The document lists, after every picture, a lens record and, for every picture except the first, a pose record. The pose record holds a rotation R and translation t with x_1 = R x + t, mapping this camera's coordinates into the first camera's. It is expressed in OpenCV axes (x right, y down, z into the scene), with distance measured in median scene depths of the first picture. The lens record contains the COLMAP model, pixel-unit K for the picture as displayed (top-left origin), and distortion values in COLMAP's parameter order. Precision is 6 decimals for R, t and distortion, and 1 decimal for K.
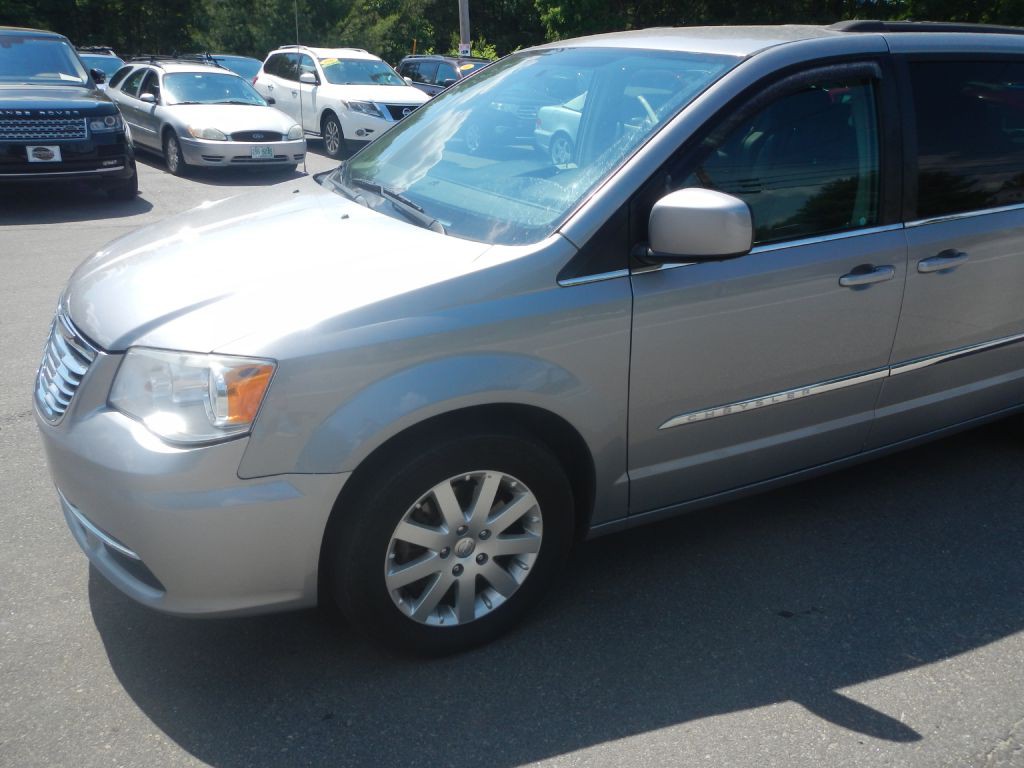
lens RADIAL K [[843.6, 0, 515.6], [0, 843.6, 393.5], [0, 0, 1]] dist [-0.004084, -0.006251]
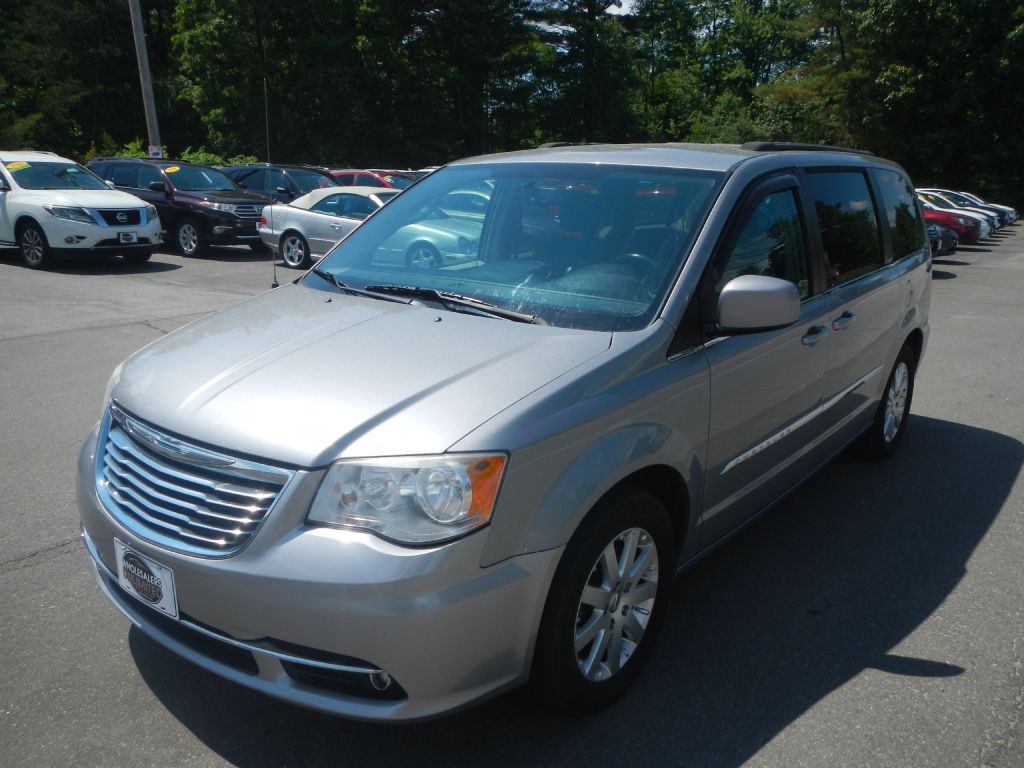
lens RADIAL K [[843.6, 0, 512.6], [0, 843.6, 381.0], [0, 0, 1]] dist [-0.004084, -0.006251]
pose [[0.923307, -0.102678, 0.370083, -0.199564], [0.145415, 0.985322, -0.089418, -0.008796], [-0.355469, 0.136376, 0.924685, -0.006297]]
